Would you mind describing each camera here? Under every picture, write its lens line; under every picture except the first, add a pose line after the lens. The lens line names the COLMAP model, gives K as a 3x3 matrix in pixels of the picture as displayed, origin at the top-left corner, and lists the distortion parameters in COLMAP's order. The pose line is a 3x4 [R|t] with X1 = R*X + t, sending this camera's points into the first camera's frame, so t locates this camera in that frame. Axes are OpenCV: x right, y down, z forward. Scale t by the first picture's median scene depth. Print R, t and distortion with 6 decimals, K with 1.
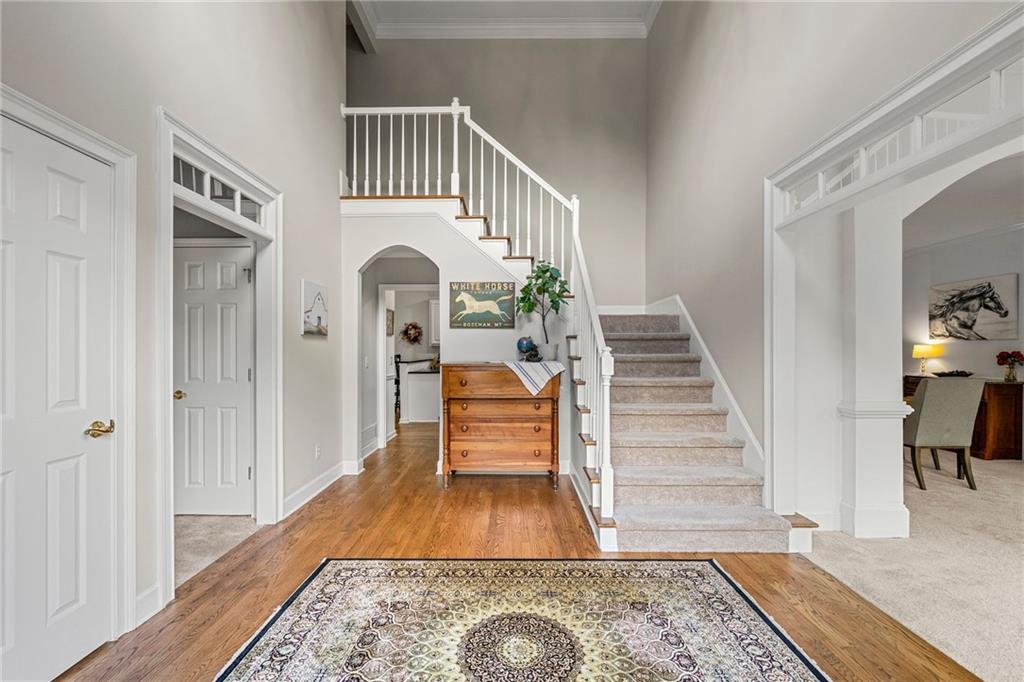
lens RADIAL K [[418.7, 0, 506.8], [0, 418.7, 350.1], [0, 0, 1]] dist [0.002644, -0.001574]
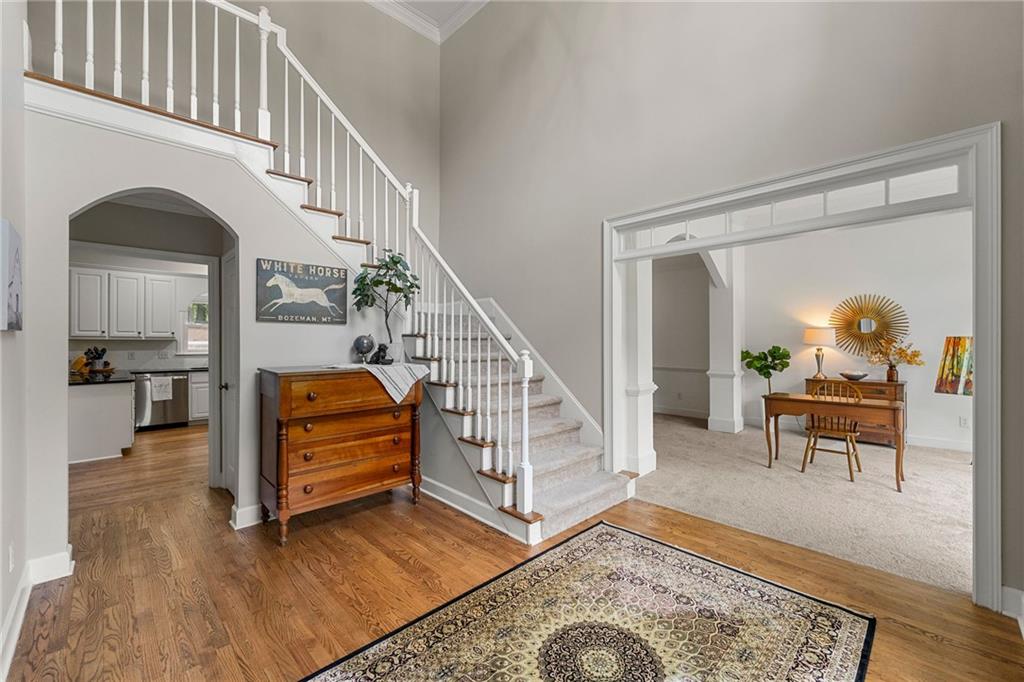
lens RADIAL K [[418.7, 0, 509.5], [0, 418.7, 339.9], [0, 0, 1]] dist [0.002644, -0.001574]
pose [[0.709618, -0.000446, 0.704586, -0.530013], [-0.000858, 0.999999, 0.001497, -0.036044], [-0.704586, -0.001667, 0.709617, 0.284650]]
